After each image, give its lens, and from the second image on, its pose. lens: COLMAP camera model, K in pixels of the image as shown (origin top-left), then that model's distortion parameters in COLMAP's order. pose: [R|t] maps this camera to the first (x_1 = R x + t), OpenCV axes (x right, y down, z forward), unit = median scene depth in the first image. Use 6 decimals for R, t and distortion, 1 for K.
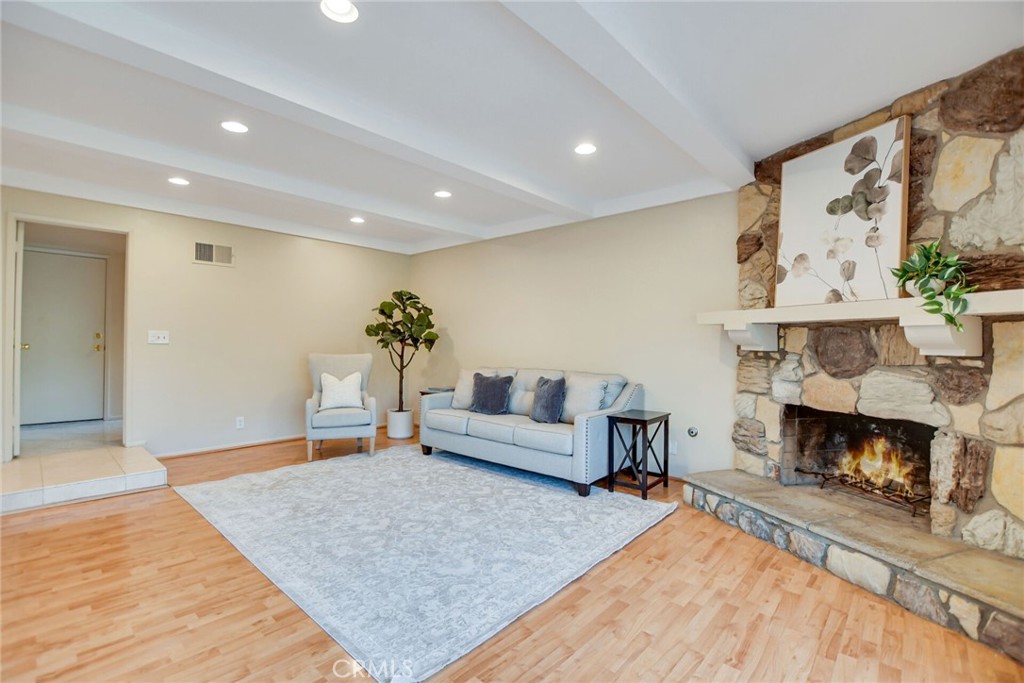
lens RADIAL K [[457.0, 0, 509.2], [0, 457.0, 344.0], [0, 0, 1]] dist [-0.024672, 0.000082]
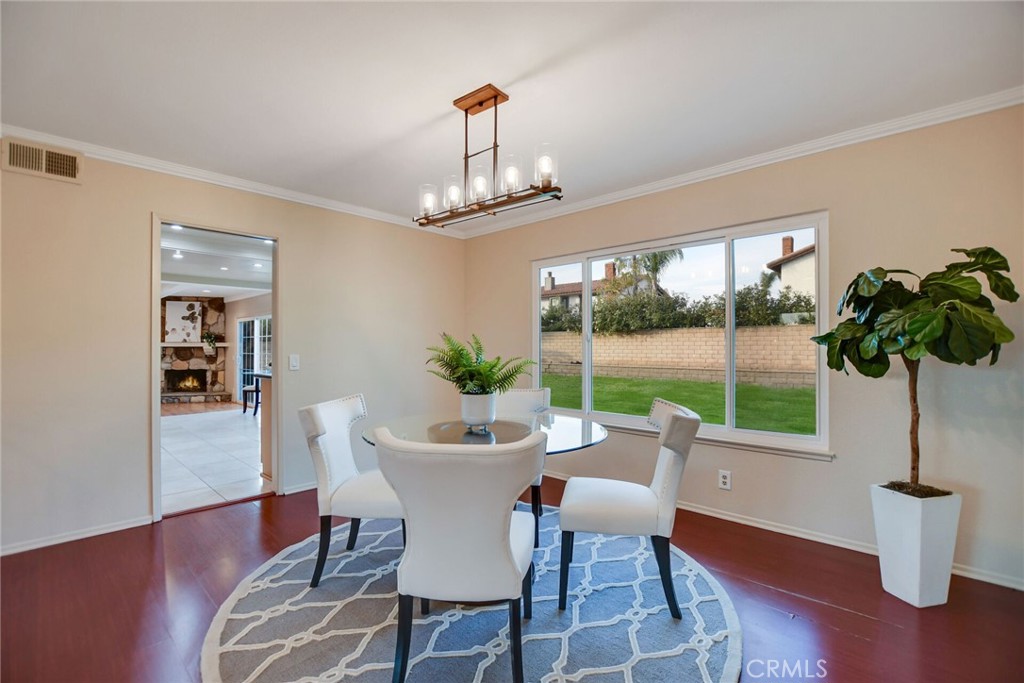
lens RADIAL K [[457.0, 0, 509.2], [0, 457.0, 344.0], [0, 0, 1]] dist [-0.024672, 0.000082]
pose [[0.031486, -0.000106, 0.999504, -3.409987], [0.002886, 0.999996, 0.000016, -0.071166], [-0.999500, 0.002884, 0.031486, -2.148944]]
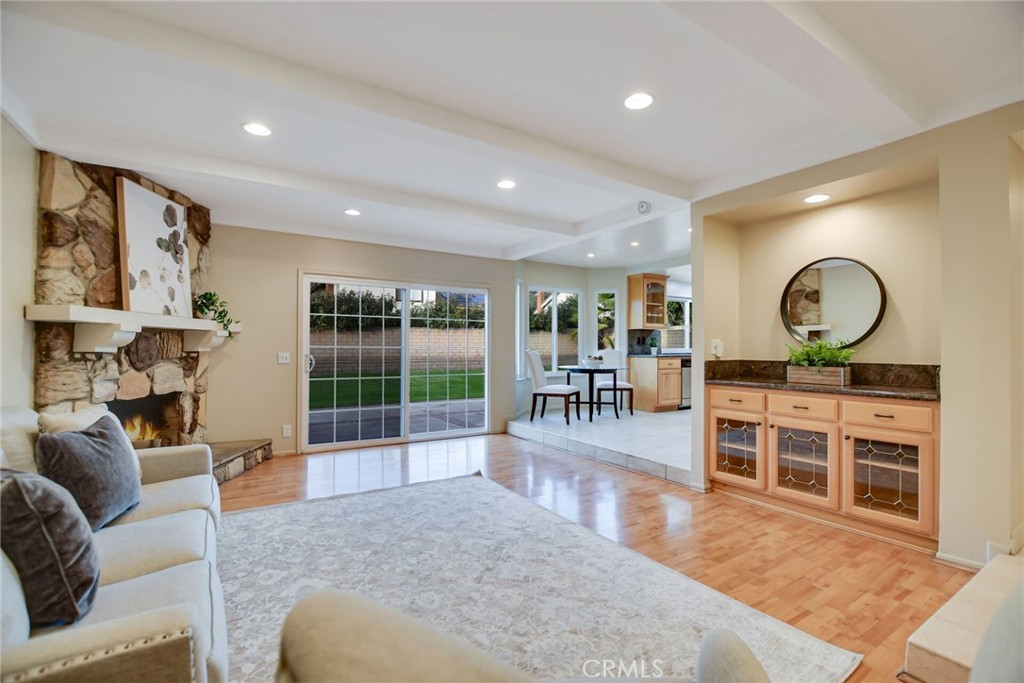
lens RADIAL K [[457.0, 0, 509.2], [0, 457.0, 344.0], [0, 0, 1]] dist [-0.024672, 0.000082]
pose [[-0.963383, -0.009286, 0.267968, -0.696629], [-0.010140, 0.999947, -0.001803, -0.011789], [-0.267937, -0.004454, -0.963426, 2.169785]]
